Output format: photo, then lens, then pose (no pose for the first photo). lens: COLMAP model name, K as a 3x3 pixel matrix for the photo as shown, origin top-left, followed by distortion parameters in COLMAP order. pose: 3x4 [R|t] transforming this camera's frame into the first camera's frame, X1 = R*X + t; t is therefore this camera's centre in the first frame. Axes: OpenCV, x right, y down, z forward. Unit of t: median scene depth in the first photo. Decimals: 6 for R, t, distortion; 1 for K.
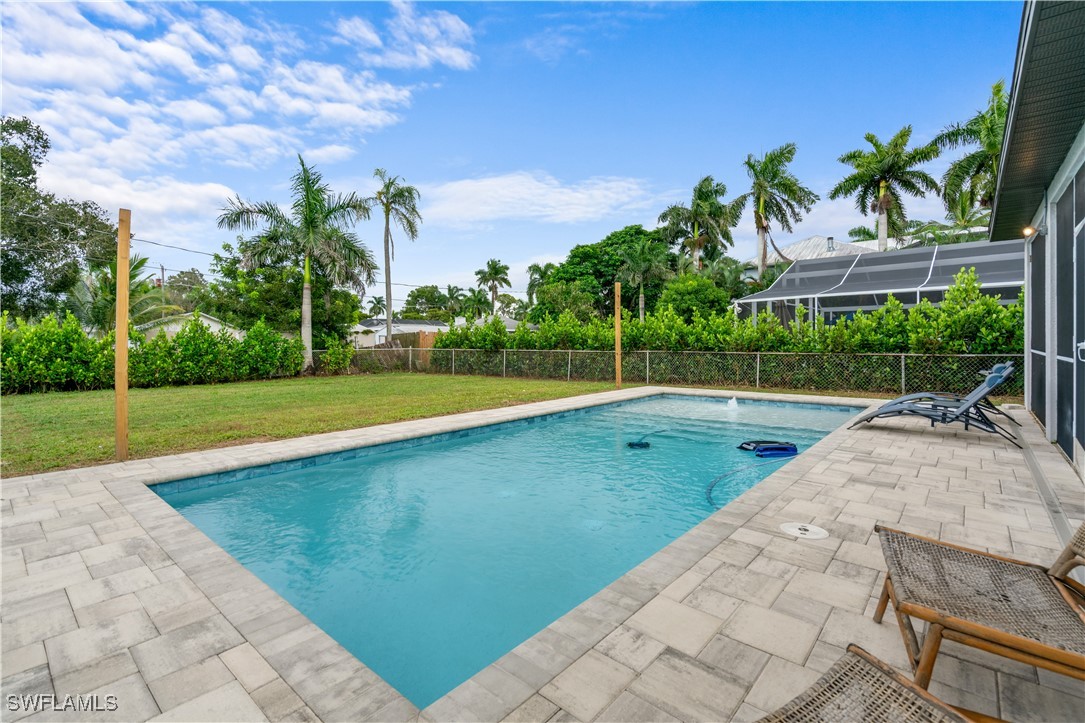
lens RADIAL K [[497.4, 0, 546.1], [0, 497.4, 359.0], [0, 0, 1]] dist [-0.000766, 0.000030]
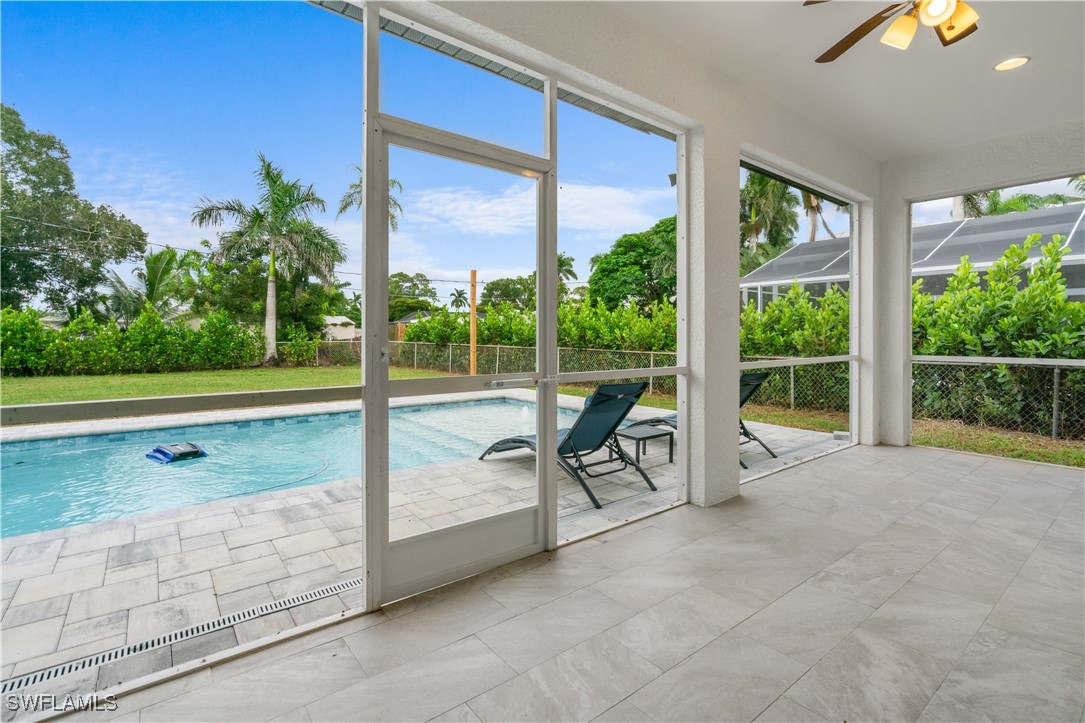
lens RADIAL K [[506.6, 0, 543.7], [0, 506.6, 335.0], [0, 0, 1]] dist [-0.000665, -0.000020]
pose [[0.982370, 0.010767, -0.186639, 0.336841], [-0.017168, 0.999317, -0.032717, -0.008440], [0.186159, 0.035344, 0.981884, 0.104694]]
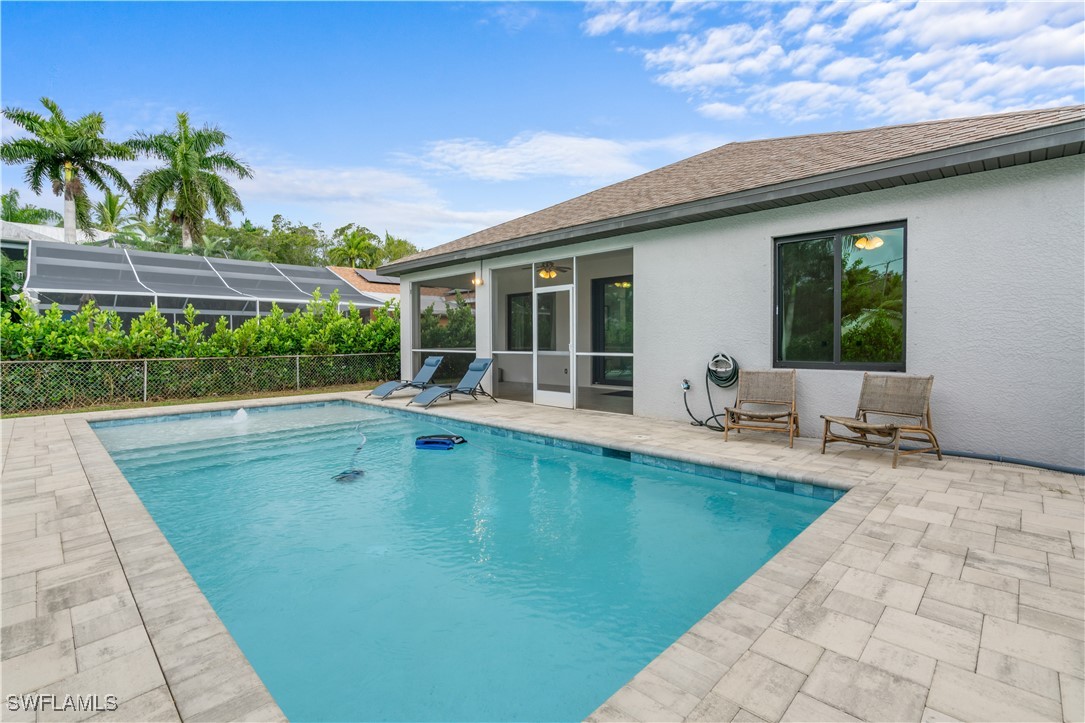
lens RADIAL K [[497.4, 0, 546.1], [0, 497.4, 359.0], [0, 0, 1]] dist [-0.000766, 0.000030]
pose [[0.050736, -0.028109, 0.998316, -0.293038], [0.039747, 0.998869, 0.026104, -0.006627], [-0.997921, 0.038356, 0.051796, 0.249248]]
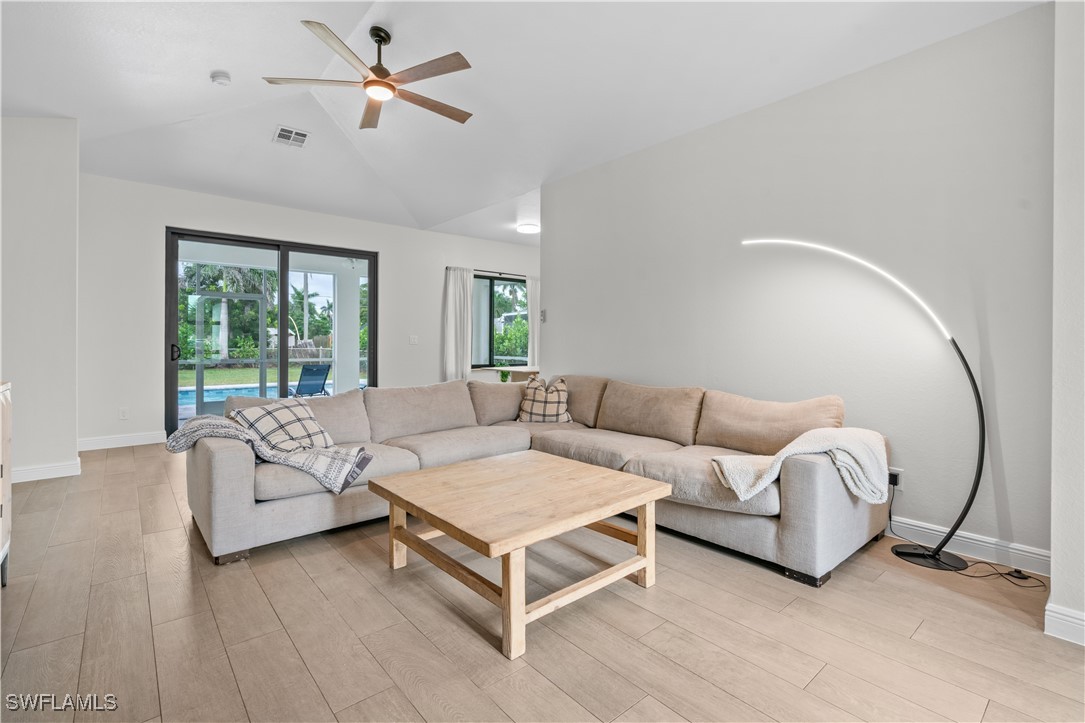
lens RADIAL K [[495.6, 0, 544.1], [0, 495.6, 345.2], [0, 0, 1]] dist [-0.002411, -0.000144]
pose [[0.989718, 0.014652, -0.142280, 0.708698], [-0.018744, 0.999447, -0.027461, -0.007604], [0.141799, 0.029846, 0.989445, -0.241669]]
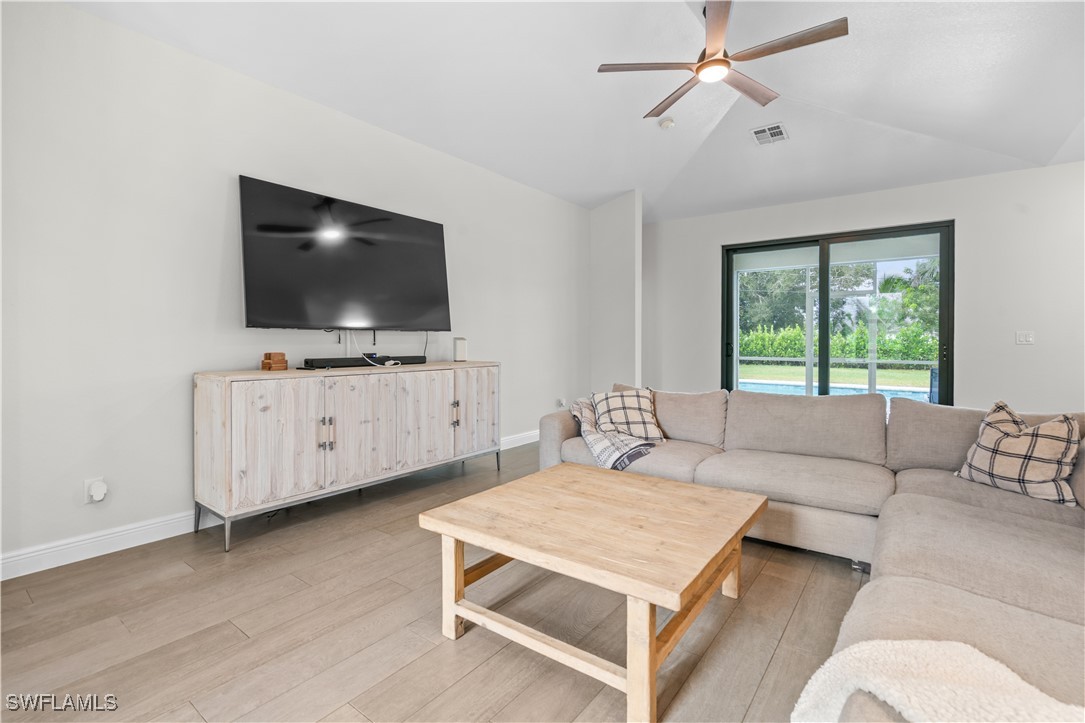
lens RADIAL K [[495.6, 0, 544.1], [0, 495.6, 345.2], [0, 0, 1]] dist [-0.002411, -0.000144]
pose [[0.074835, 0.021142, -0.996972, 0.809928], [-0.036177, 0.999175, 0.018473, -0.013426], [0.996539, 0.034685, 0.075538, -0.114105]]
